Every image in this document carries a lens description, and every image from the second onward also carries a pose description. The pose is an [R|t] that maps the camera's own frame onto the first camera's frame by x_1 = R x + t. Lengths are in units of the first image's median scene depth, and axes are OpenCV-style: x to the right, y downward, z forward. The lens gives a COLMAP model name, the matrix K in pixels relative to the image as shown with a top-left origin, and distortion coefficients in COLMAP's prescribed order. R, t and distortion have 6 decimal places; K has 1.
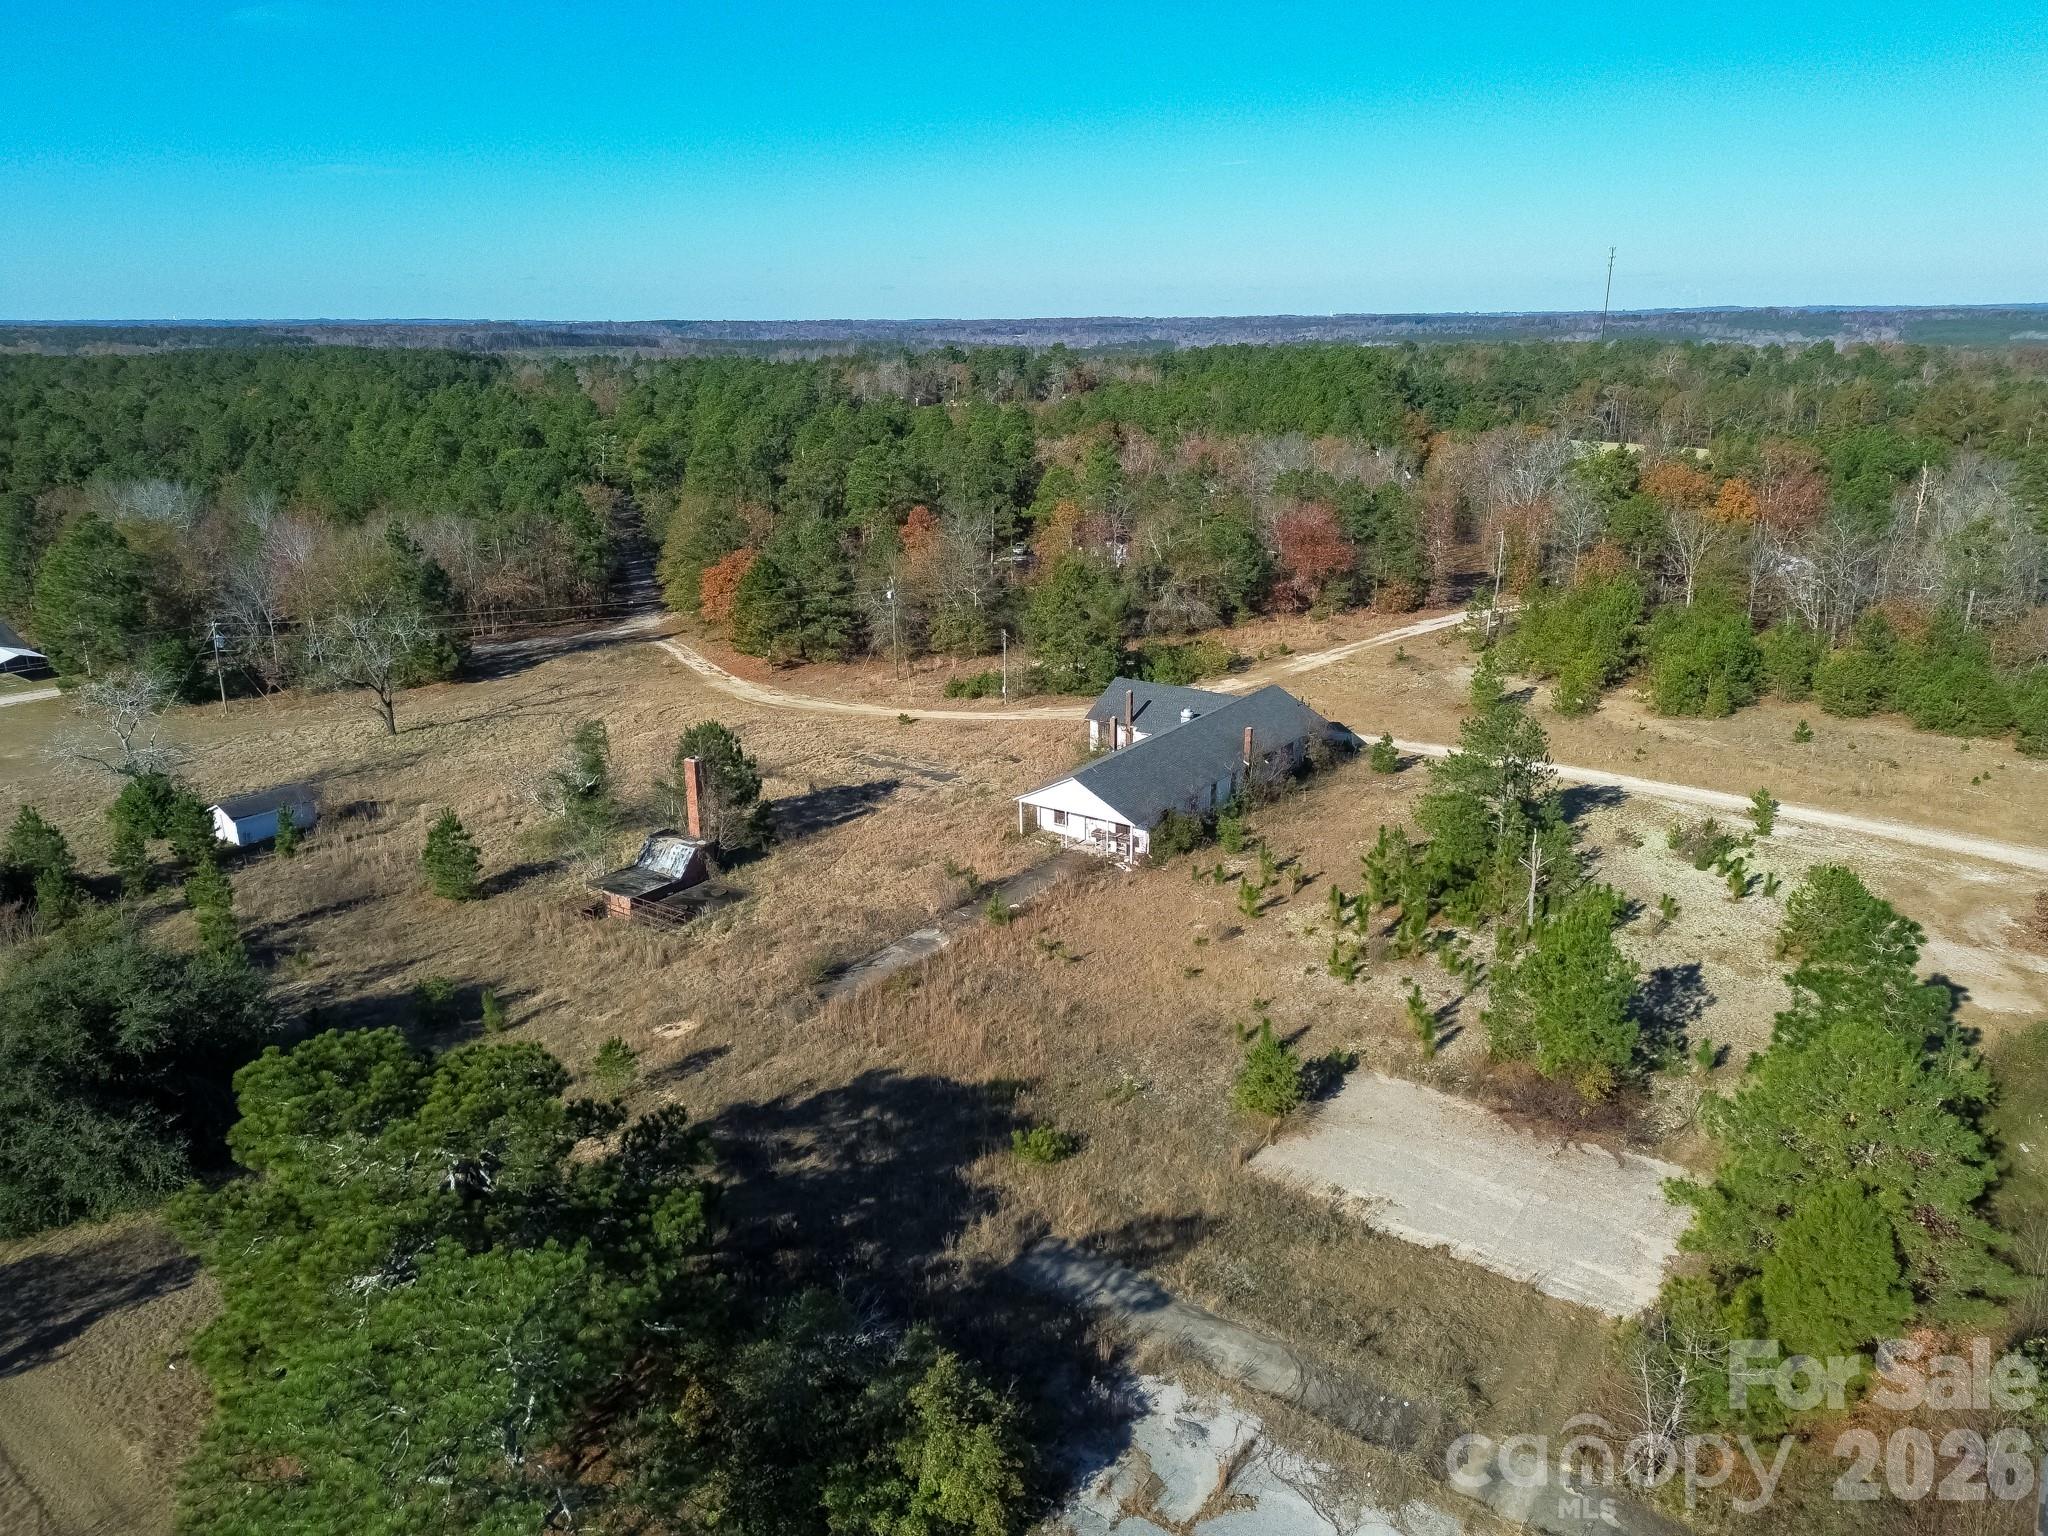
lens RADIAL K [[1444.0, 0, 1024.0], [0, 1444.0, 768.0], [0, 0, 1]] dist [0.072644, -0.067827]
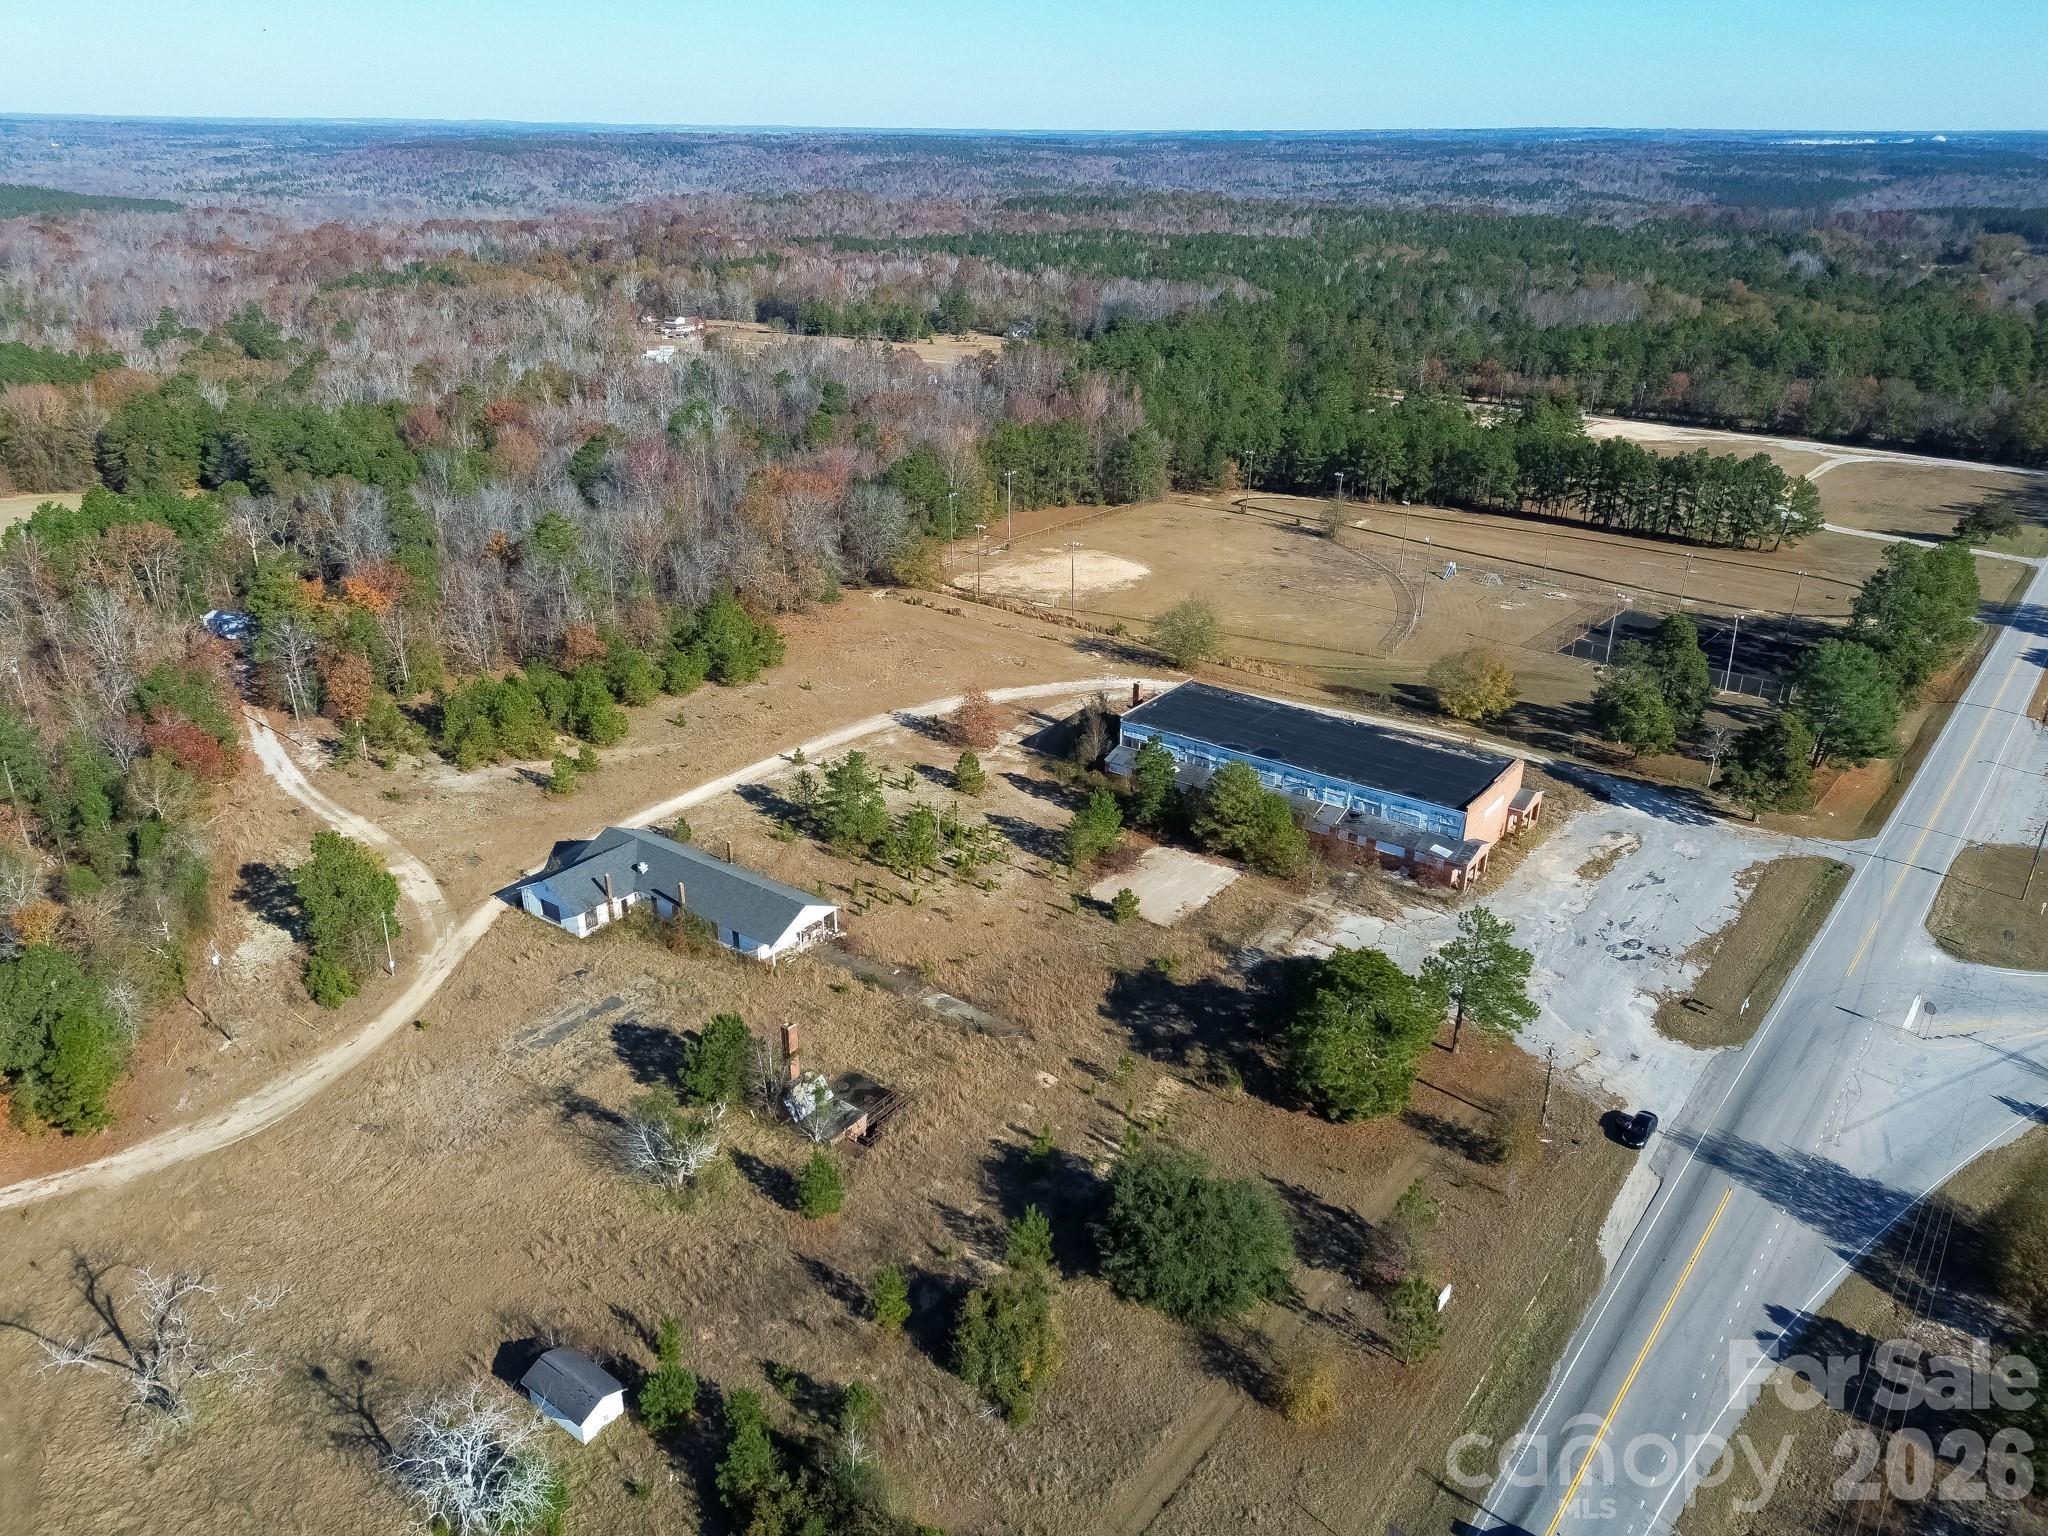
lens RADIAL K [[1438.2, 0, 1025.7], [0, 1438.2, 767.2], [0, 0, 1]] dist [0.077152, -0.071899]
pose [[0.010965, -0.397412, 0.917575, -0.834476], [0.289704, 0.879536, 0.377475, -0.403409], [-0.957054, 0.261686, 0.124776, 0.351858]]
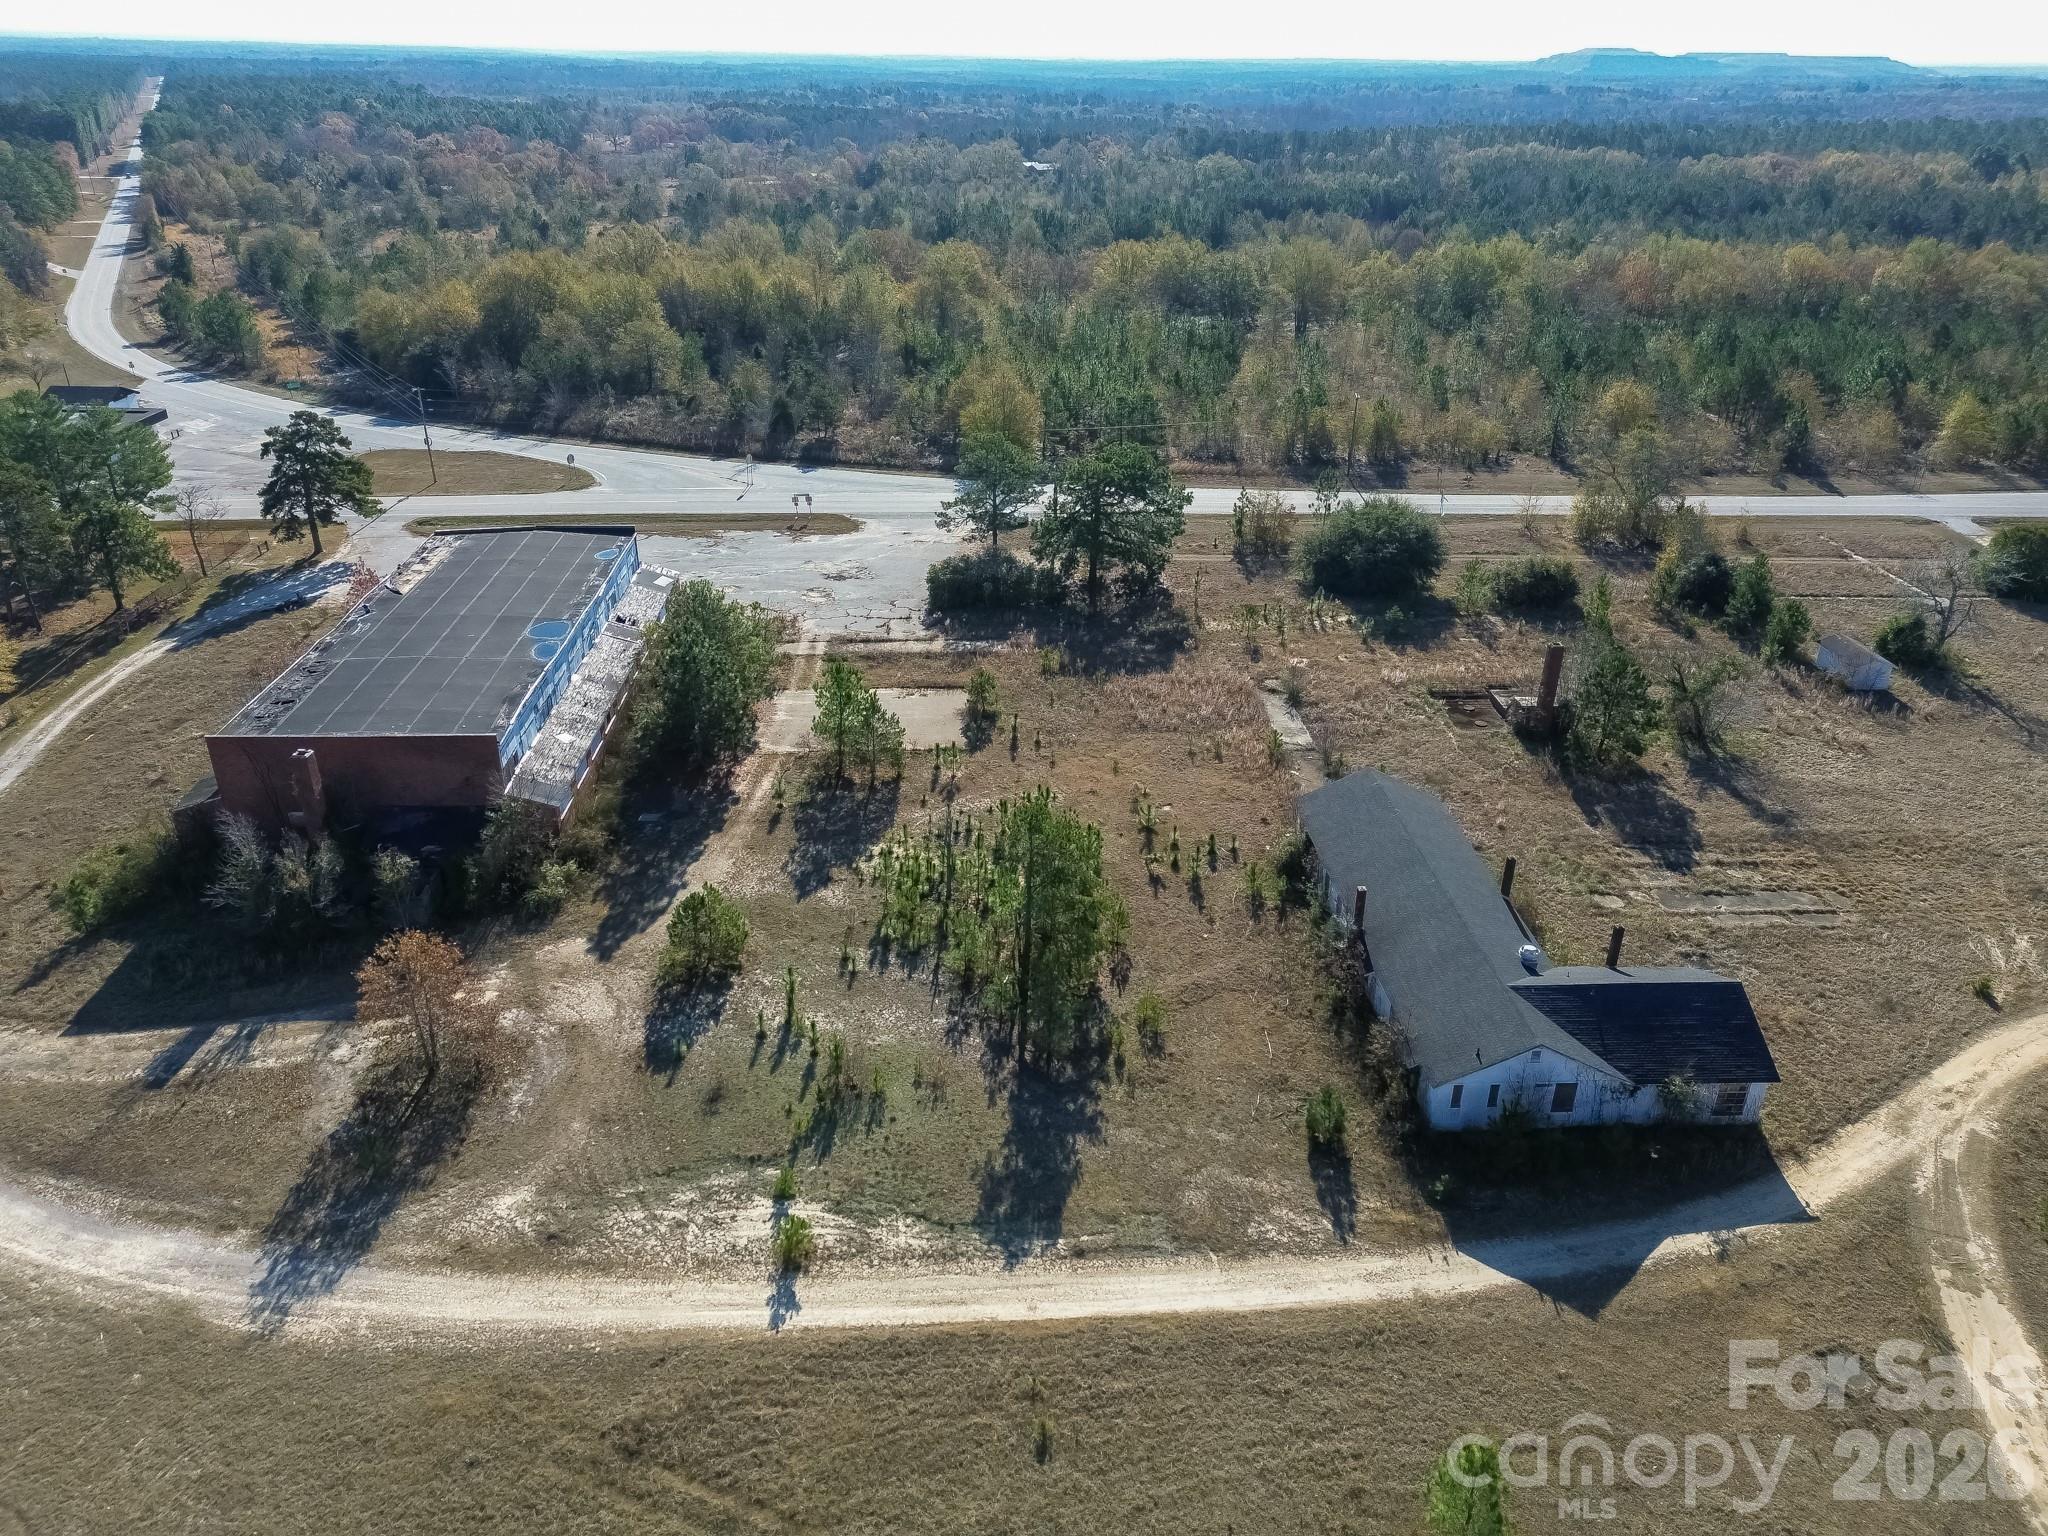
lens RADIAL K [[1438.2, 0, 1025.7], [0, 1438.2, 767.2], [0, 0, 1]] dist [0.077152, -0.071899]
pose [[-0.783109, 0.275263, -0.557647, 0.505121], [-0.189131, 0.748812, 0.635224, -0.379571], [0.592427, 0.602918, -0.534341, 0.896369]]
